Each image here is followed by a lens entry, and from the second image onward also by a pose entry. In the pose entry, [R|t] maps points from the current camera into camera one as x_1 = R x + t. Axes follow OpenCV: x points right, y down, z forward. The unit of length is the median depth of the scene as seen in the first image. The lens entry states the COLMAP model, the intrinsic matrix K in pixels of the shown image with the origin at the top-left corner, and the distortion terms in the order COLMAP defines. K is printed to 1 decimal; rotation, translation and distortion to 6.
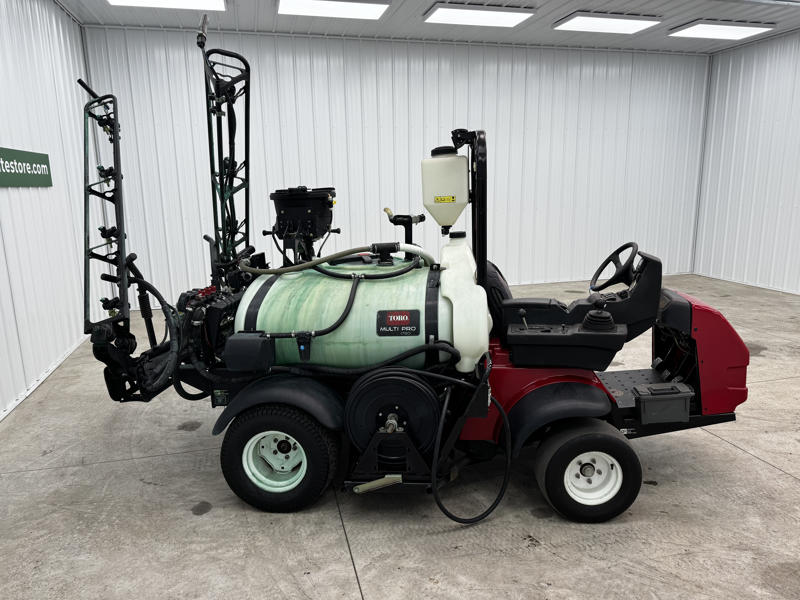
lens RADIAL K [[562.5, 0, 401.7], [0, 562.5, 299.9], [0, 0, 1]] dist [0.035832, -0.038393]
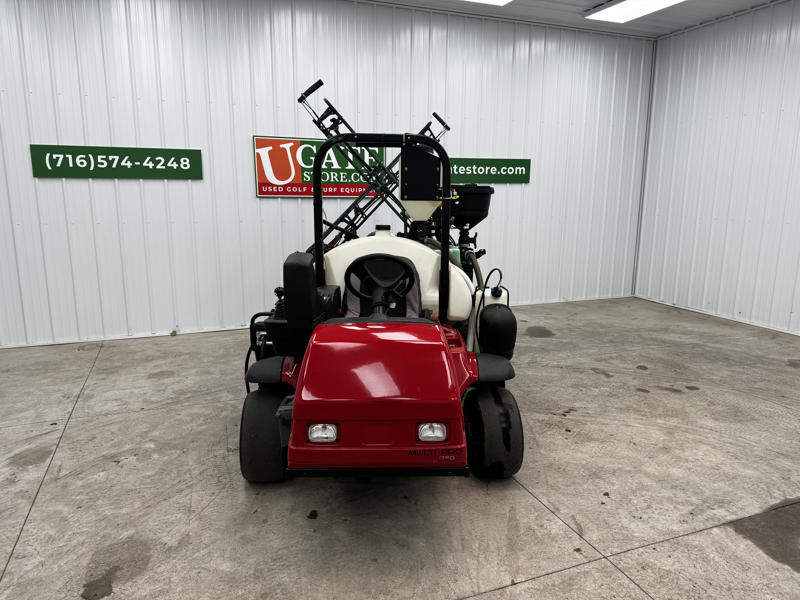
lens RADIAL K [[556.8, 0, 400.0], [0, 556.8, 300.0], [0, 0, 1]] dist [0.157658, -0.265253]
pose [[0.117712, 0.210218, -0.970542, 1.360426], [-0.205315, 0.961372, 0.183330, -0.214554], [0.971591, 0.177687, 0.156326, 1.007645]]
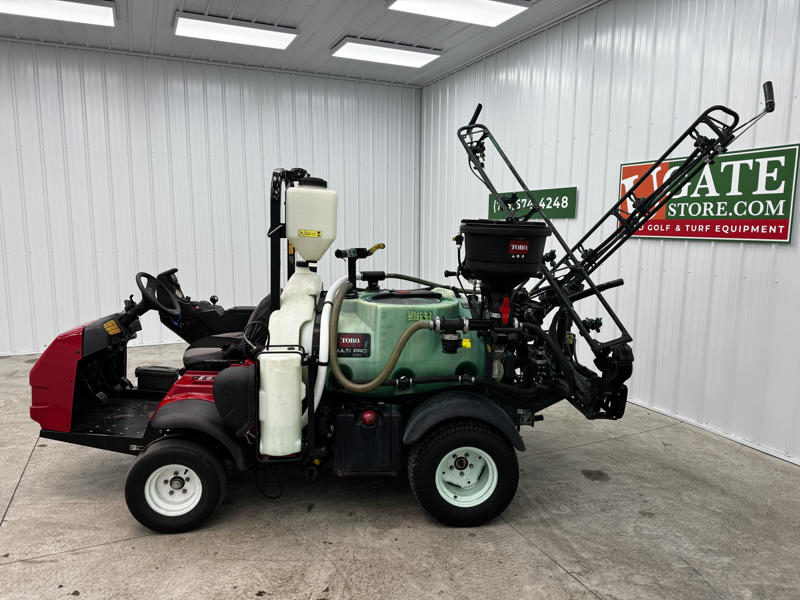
lens RADIAL K [[562.5, 0, 401.7], [0, 562.5, 299.9], [0, 0, 1]] dist [0.035832, -0.038393]
pose [[-0.985104, 0.033098, -0.168744, 0.112410], [-0.025038, 0.943235, 0.331180, -0.468808], [0.170126, 0.330472, -0.928356, 2.332081]]
